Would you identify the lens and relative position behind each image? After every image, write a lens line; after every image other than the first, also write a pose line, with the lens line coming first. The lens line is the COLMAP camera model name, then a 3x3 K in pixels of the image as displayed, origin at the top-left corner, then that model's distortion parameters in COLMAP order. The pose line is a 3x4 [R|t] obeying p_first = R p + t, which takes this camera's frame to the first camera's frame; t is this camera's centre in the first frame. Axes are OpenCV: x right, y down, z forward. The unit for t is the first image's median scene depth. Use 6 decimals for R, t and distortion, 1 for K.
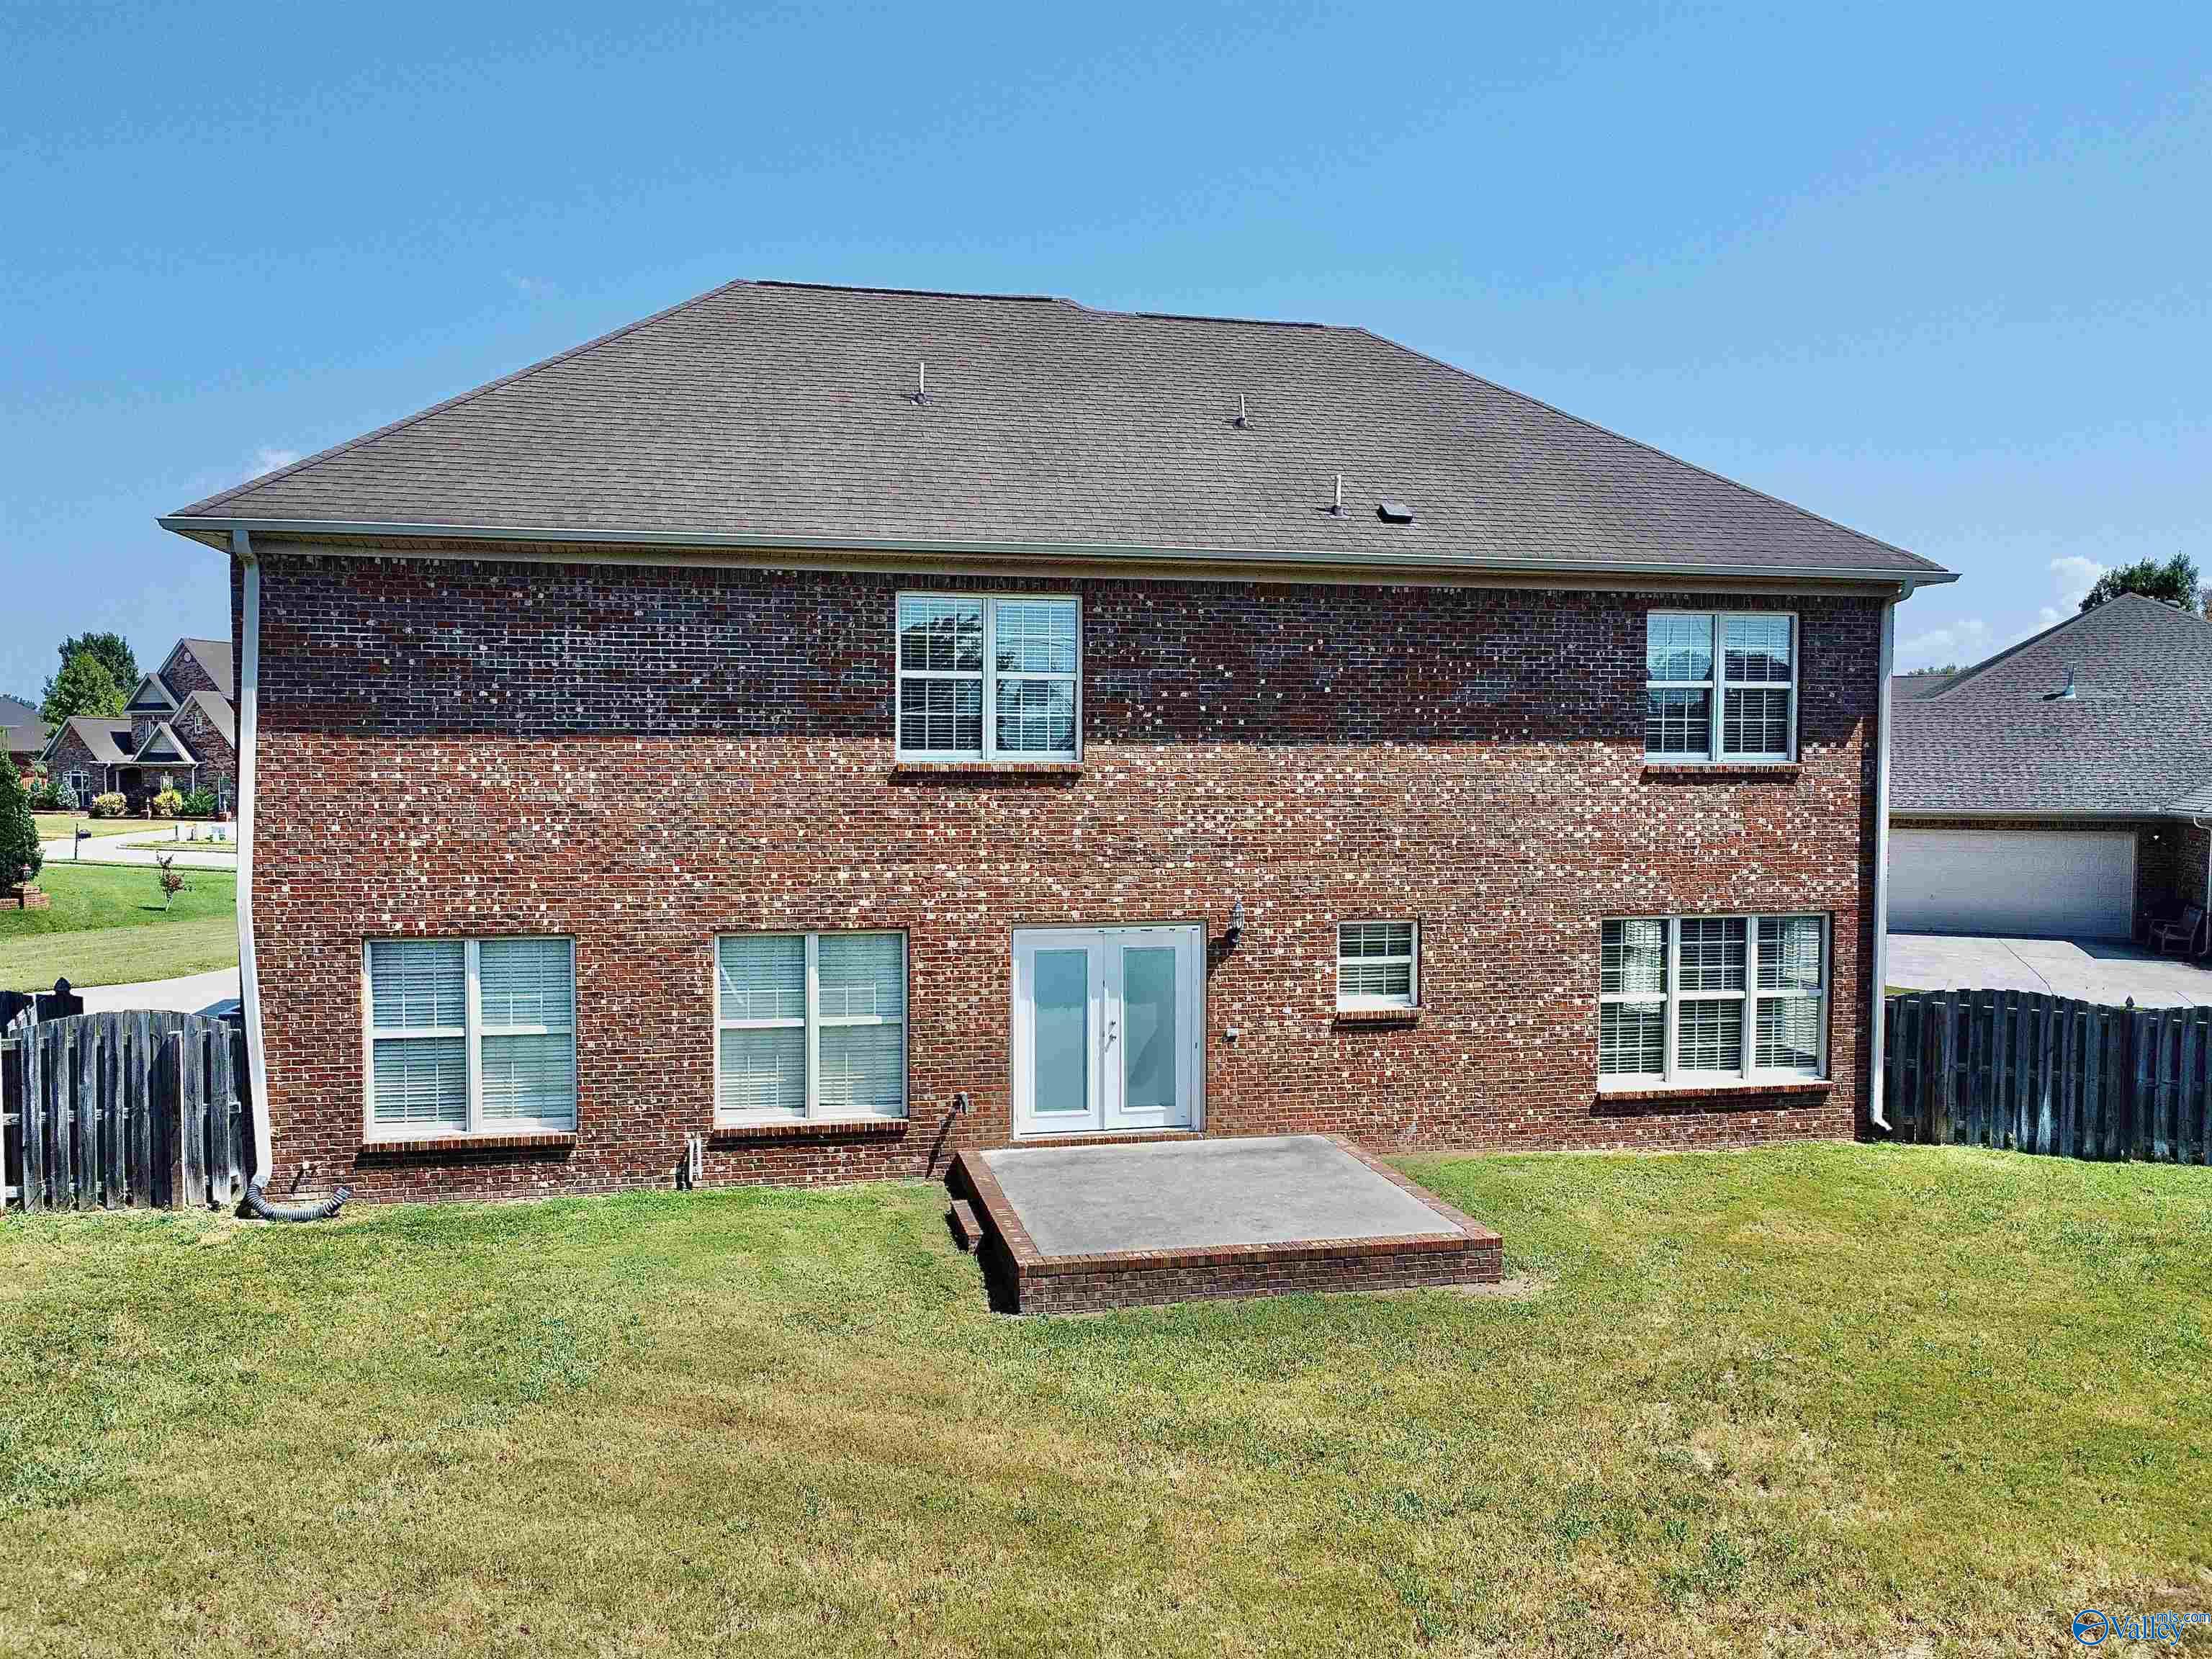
lens RADIAL K [[1653.3, 0, 1083.9], [0, 1653.3, 835.6], [0, 0, 1]] dist [0.014793, -0.002516]
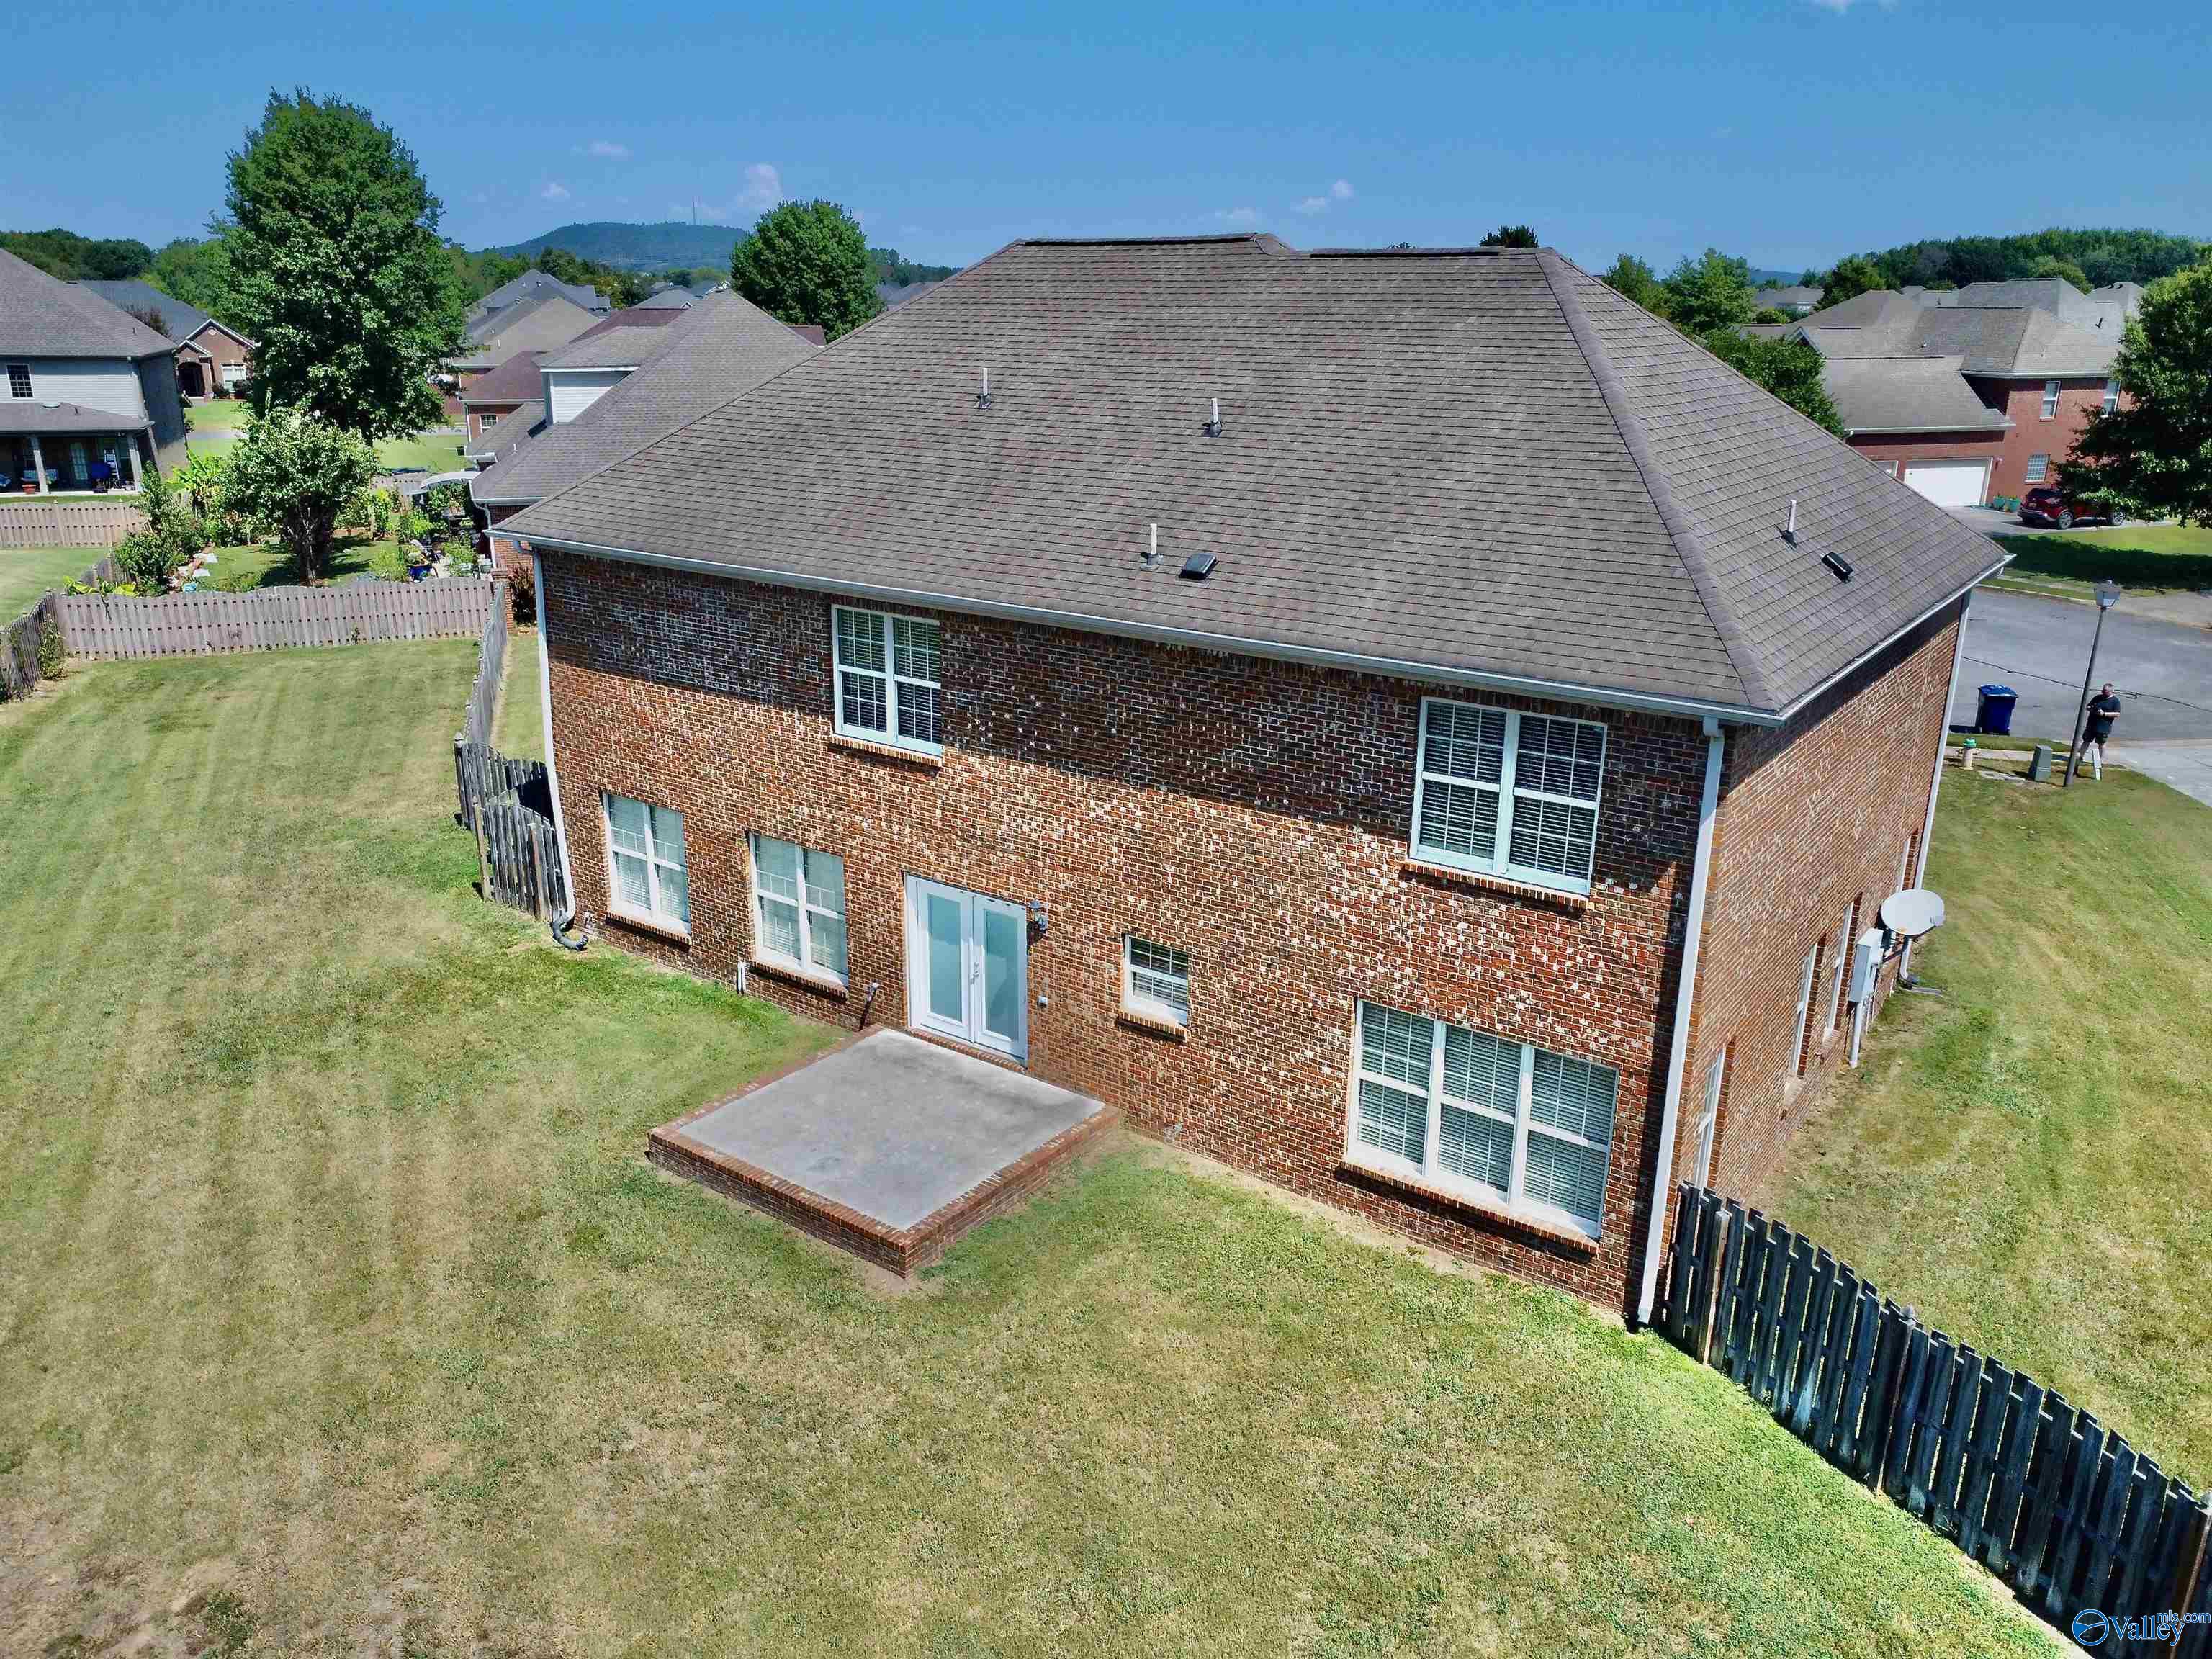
lens RADIAL K [[1653.3, 0, 1083.9], [0, 1653.3, 835.6], [0, 0, 1]] dist [0.014793, -0.002516]
pose [[0.660726, 0.234102, -0.713188, 0.990496], [-0.038367, 0.959414, 0.279381, -0.348161], [0.749646, -0.157231, 0.642891, 0.301997]]
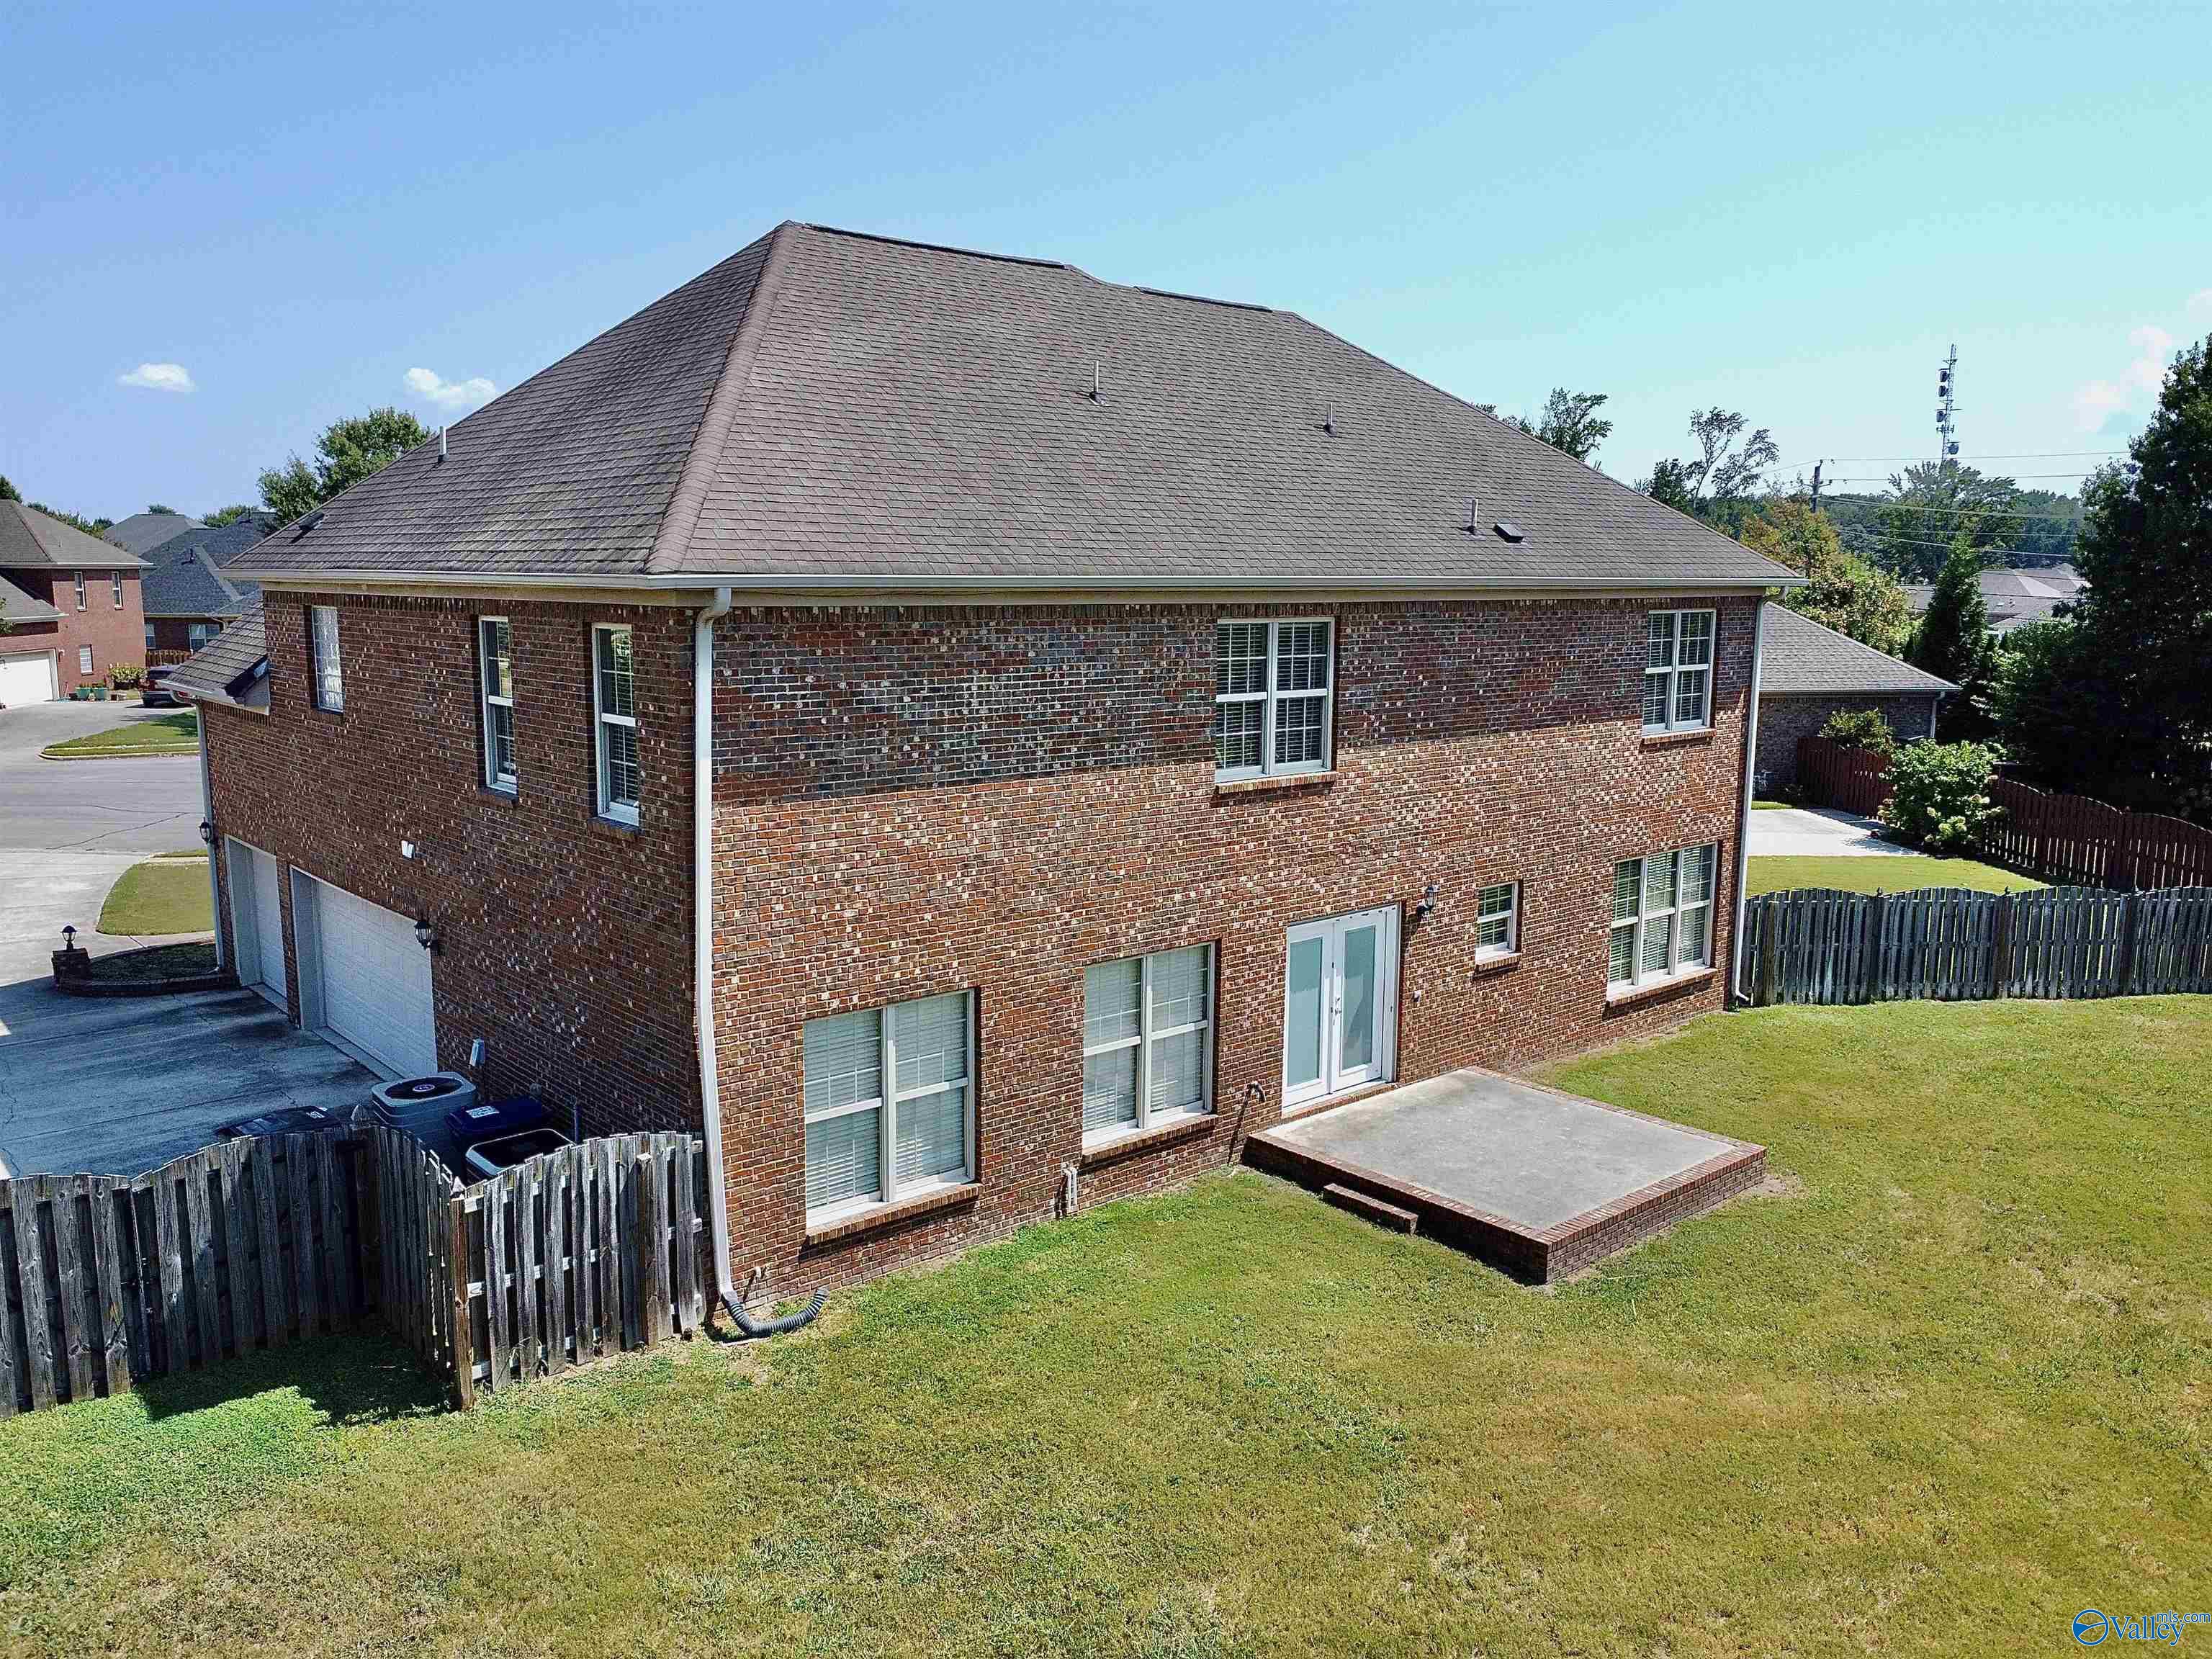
lens RADIAL K [[1653.3, 0, 1083.9], [0, 1653.3, 835.6], [0, 0, 1]] dist [0.014793, -0.002516]
pose [[0.876486, -0.073842, 0.475732, -0.699788], [0.018577, 0.992619, 0.119845, -0.142103], [-0.481070, -0.096205, 0.871388, 0.129029]]
